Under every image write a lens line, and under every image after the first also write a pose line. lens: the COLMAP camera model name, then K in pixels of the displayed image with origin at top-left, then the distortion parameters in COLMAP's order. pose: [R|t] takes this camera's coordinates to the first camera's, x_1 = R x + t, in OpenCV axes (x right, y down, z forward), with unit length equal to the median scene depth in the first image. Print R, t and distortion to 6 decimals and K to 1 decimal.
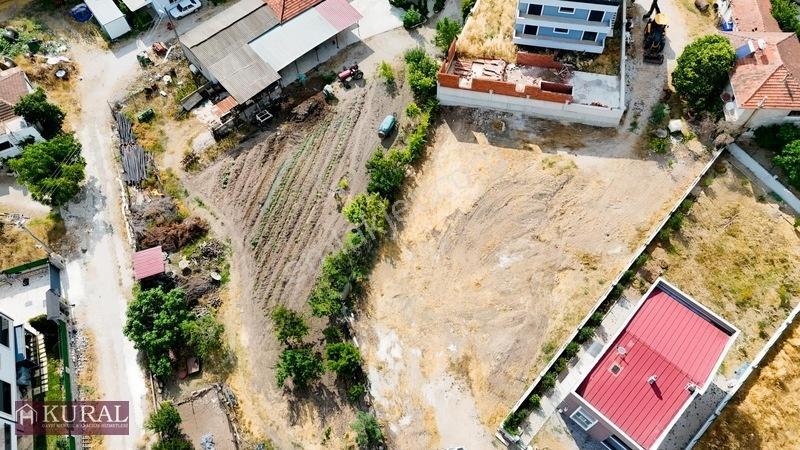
lens RADIAL K [[592.6, 0, 402.8], [0, 592.6, 224.3], [0, 0, 1]] dist [0.063005, -0.058864]
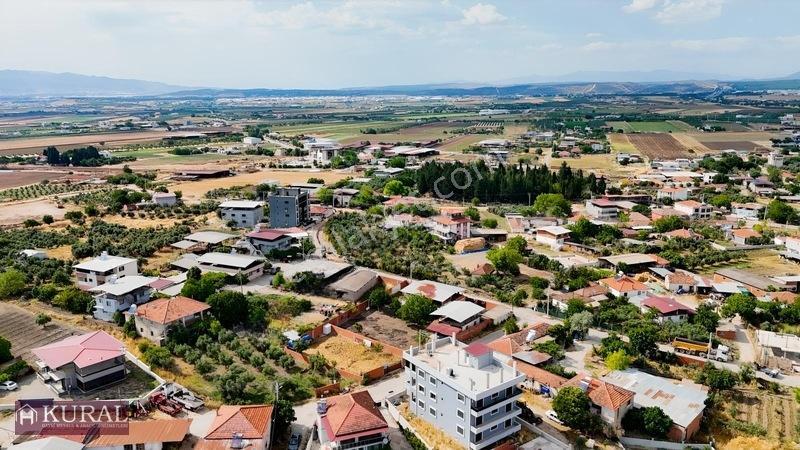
lens RADIAL K [[592.6, 0, 402.8], [0, 592.6, 224.3], [0, 0, 1]] dist [0.063005, -0.058864]
pose [[0.675235, -0.142073, 0.723791, -0.909685], [0.635279, 0.610640, -0.472799, -0.093356], [-0.374804, 0.779060, 0.502582, -0.010092]]
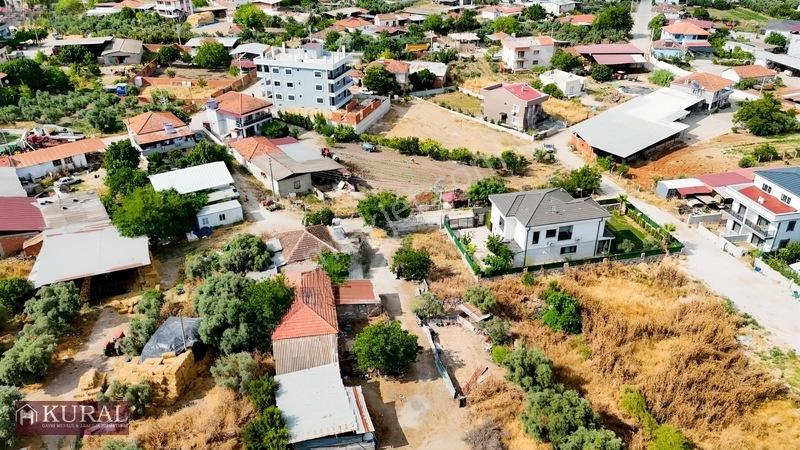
lens RADIAL K [[592.6, 0, 402.8], [0, 592.6, 224.3], [0, 0, 1]] dist [0.063005, -0.058864]
pose [[0.121784, -0.456706, 0.881243, -1.765438], [0.866591, 0.481805, 0.129937, -0.210191], [-0.483930, 0.747853, 0.454454, 0.349076]]
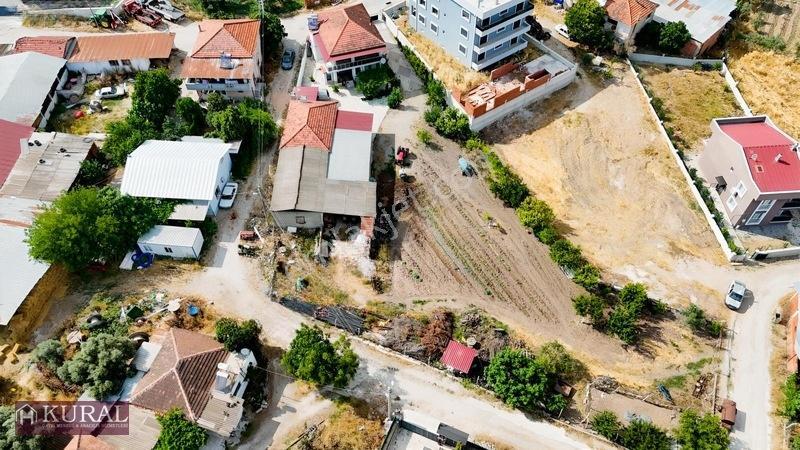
lens RADIAL K [[592.6, 0, 402.8], [0, 592.6, 224.3], [0, 0, 1]] dist [0.063005, -0.058864]
pose [[0.675984, -0.557158, 0.482308, -0.805428], [0.632172, 0.774776, 0.008986, -0.176630], [-0.378687, 0.298827, 0.875956, 0.035107]]
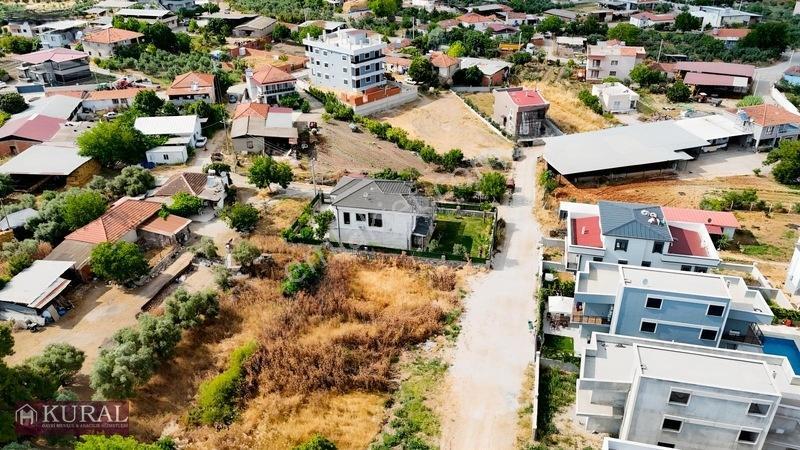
lens RADIAL K [[592.6, 0, 402.8], [0, 592.6, 224.3], [0, 0, 1]] dist [0.063005, -0.058864]
pose [[0.537390, -0.389788, 0.747848, -1.586905], [0.733121, 0.654221, -0.185819, 0.541907], [-0.416828, 0.648121, 0.637334, -0.085518]]
